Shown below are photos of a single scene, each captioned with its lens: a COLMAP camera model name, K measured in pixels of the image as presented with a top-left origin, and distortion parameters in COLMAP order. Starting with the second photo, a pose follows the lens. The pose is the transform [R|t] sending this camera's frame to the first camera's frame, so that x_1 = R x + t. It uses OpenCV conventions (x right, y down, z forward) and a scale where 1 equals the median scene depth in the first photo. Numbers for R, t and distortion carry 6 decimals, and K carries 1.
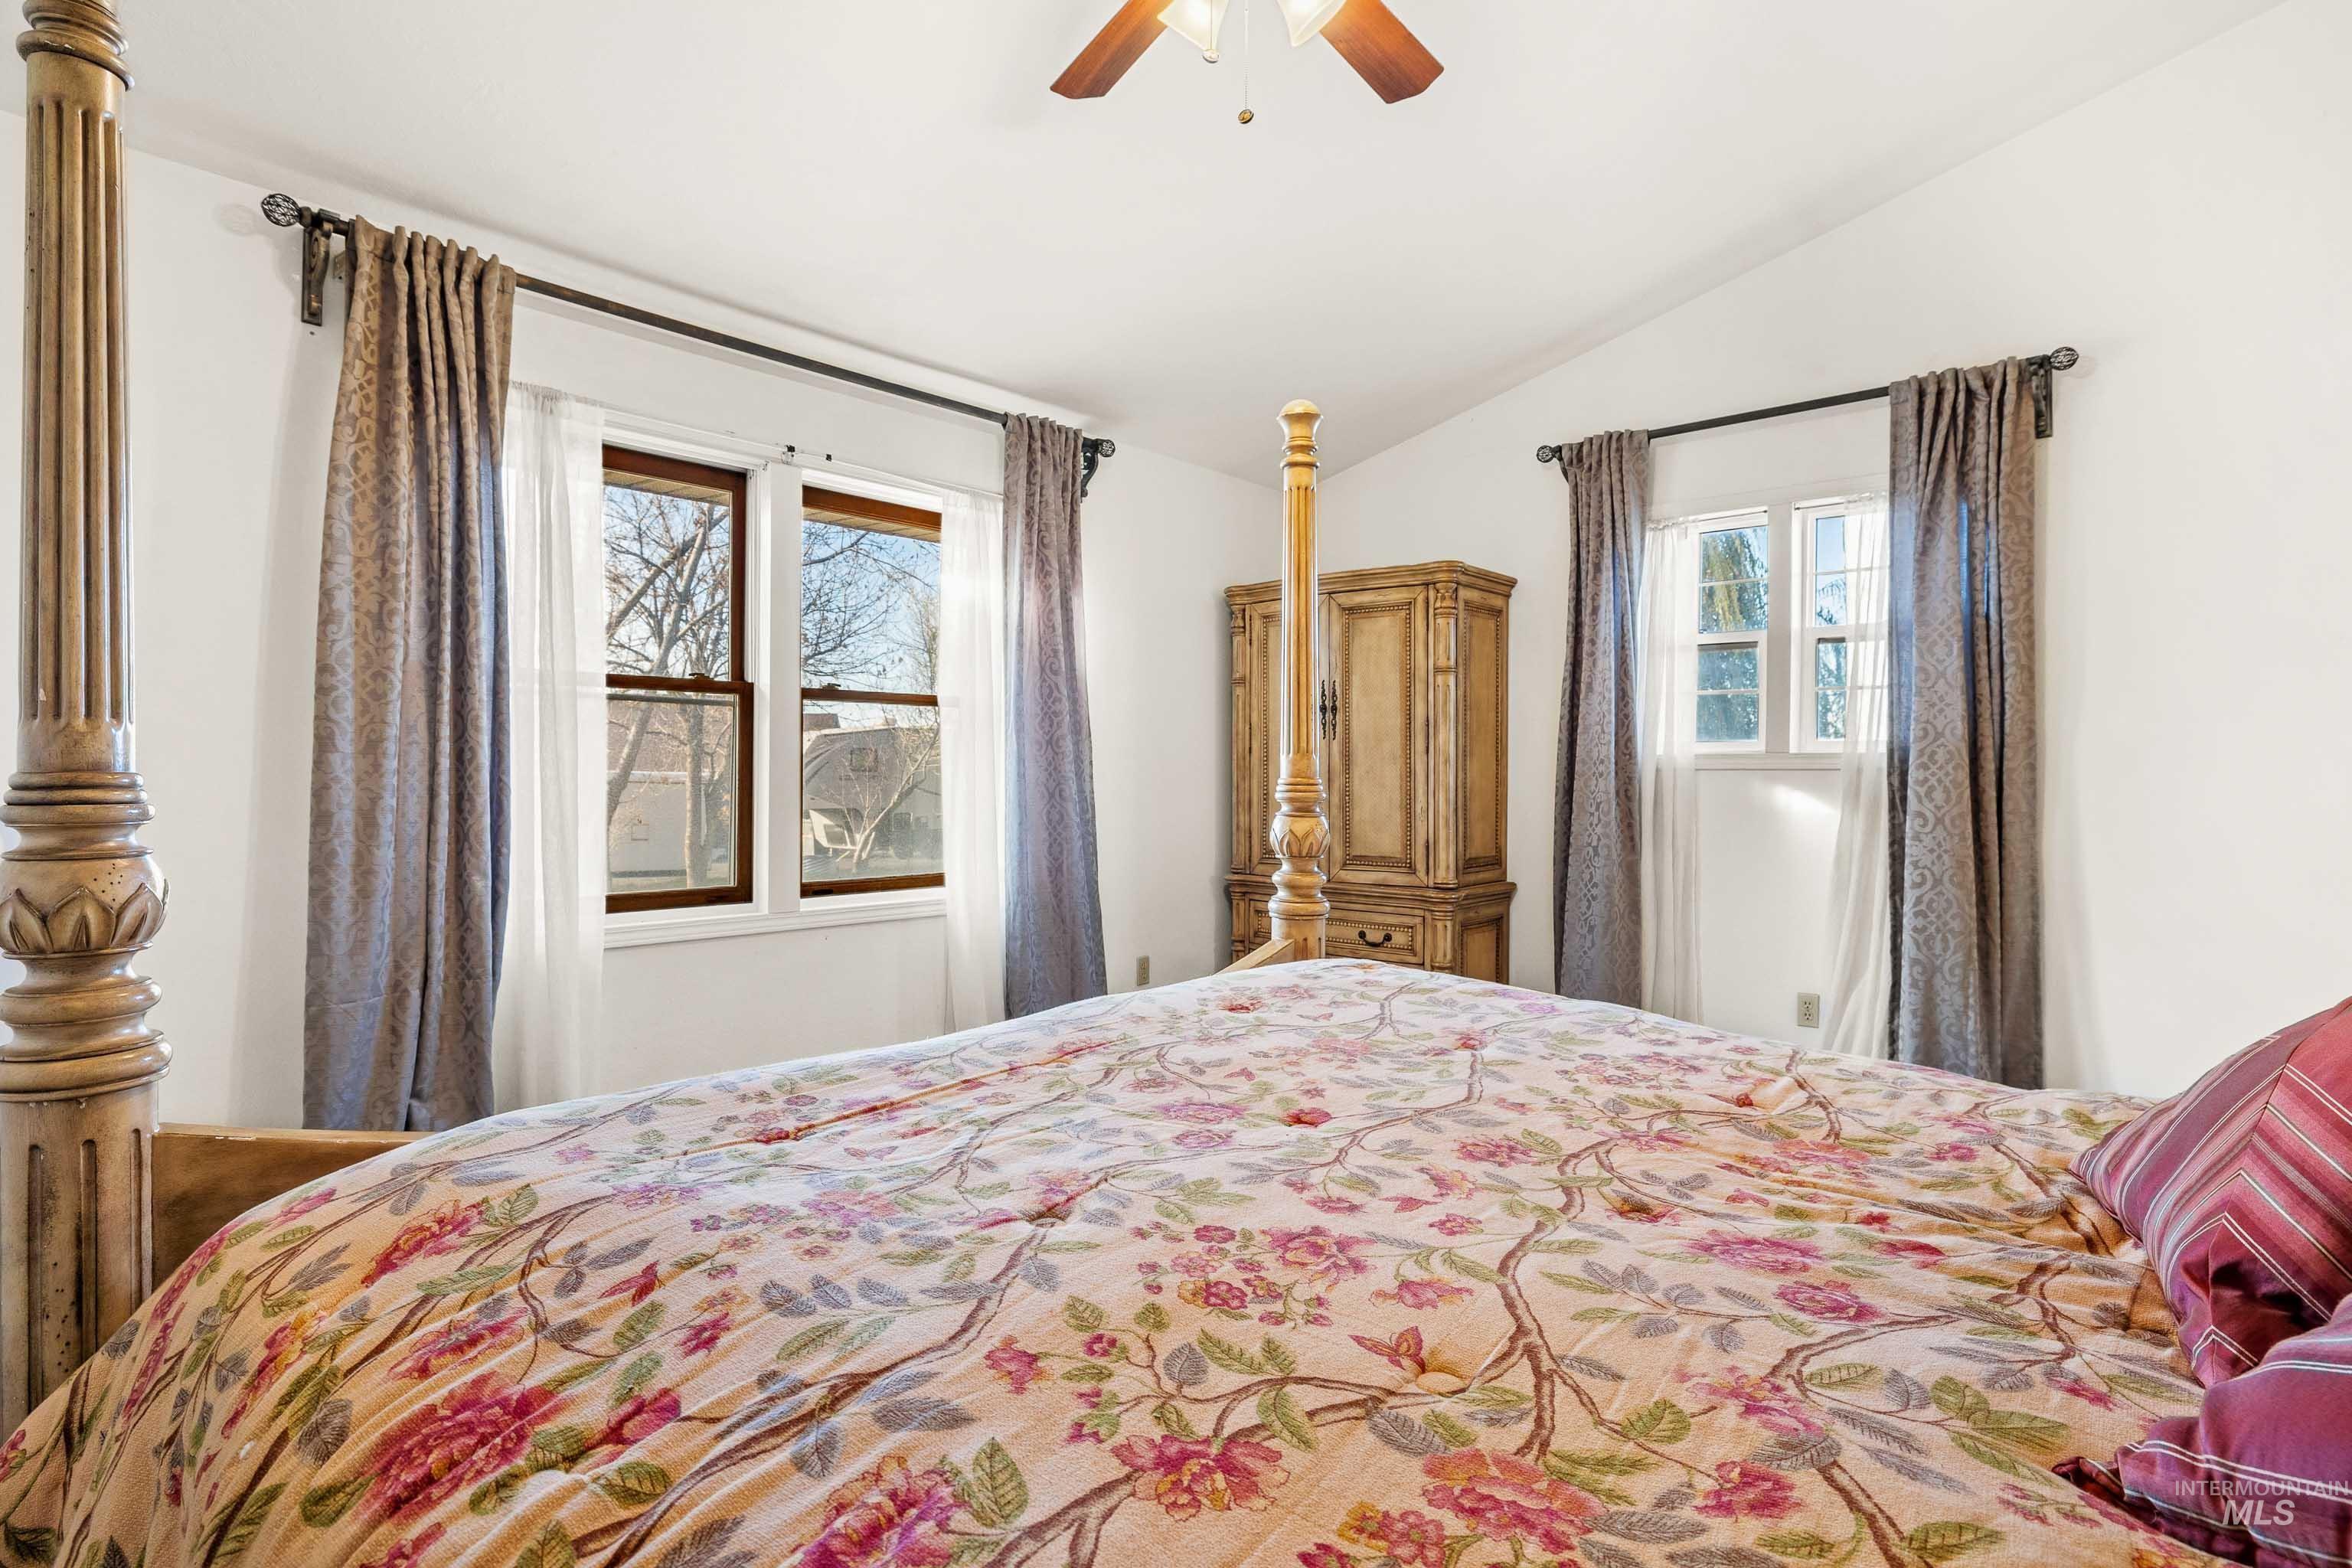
lens RADIAL K [[1195.3, 0, 1174.4], [0, 1195.3, 769.5], [0, 0, 1]] dist [-0.000133, -0.000300]
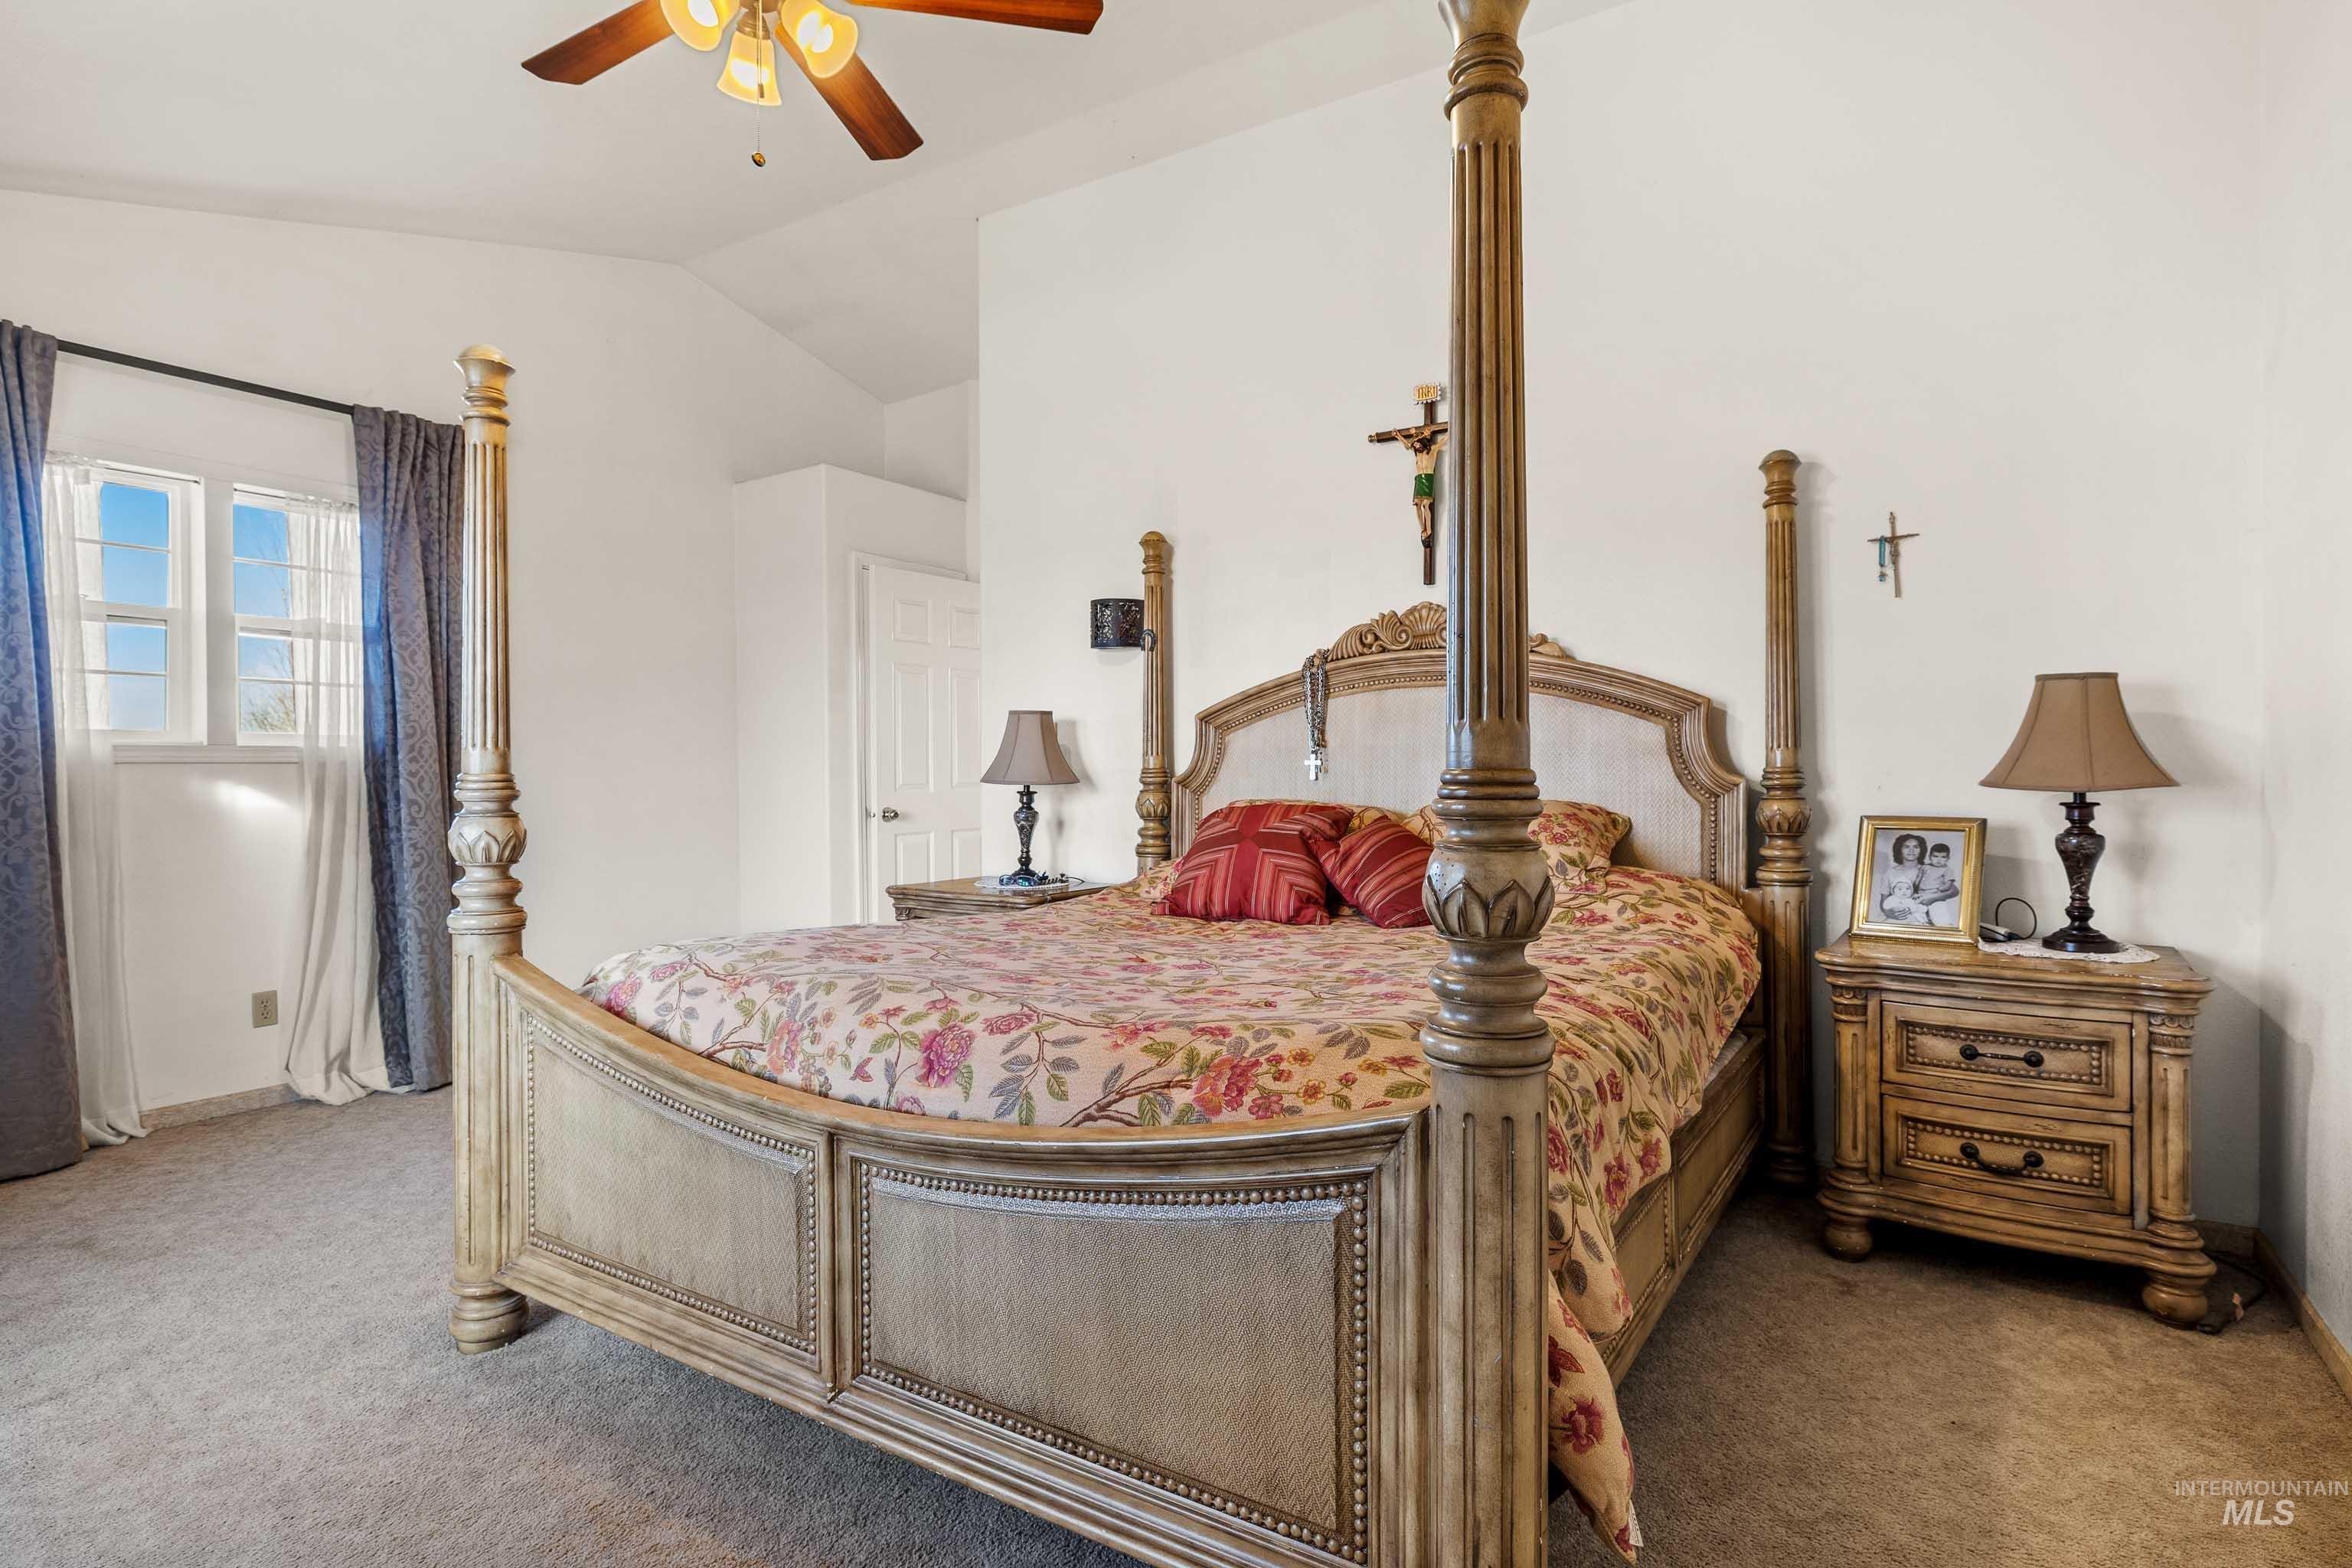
lens RADIAL K [[1195.3, 0, 1177.5], [0, 1195.3, 780.0], [0, 0, 1]] dist [-0.000133, -0.000300]
pose [[-0.156783, -0.014245, 0.987530, -0.577985], [0.000721, 0.999894, 0.014538, 0.000129], [-0.987633, 0.002991, -0.156756, 0.432215]]
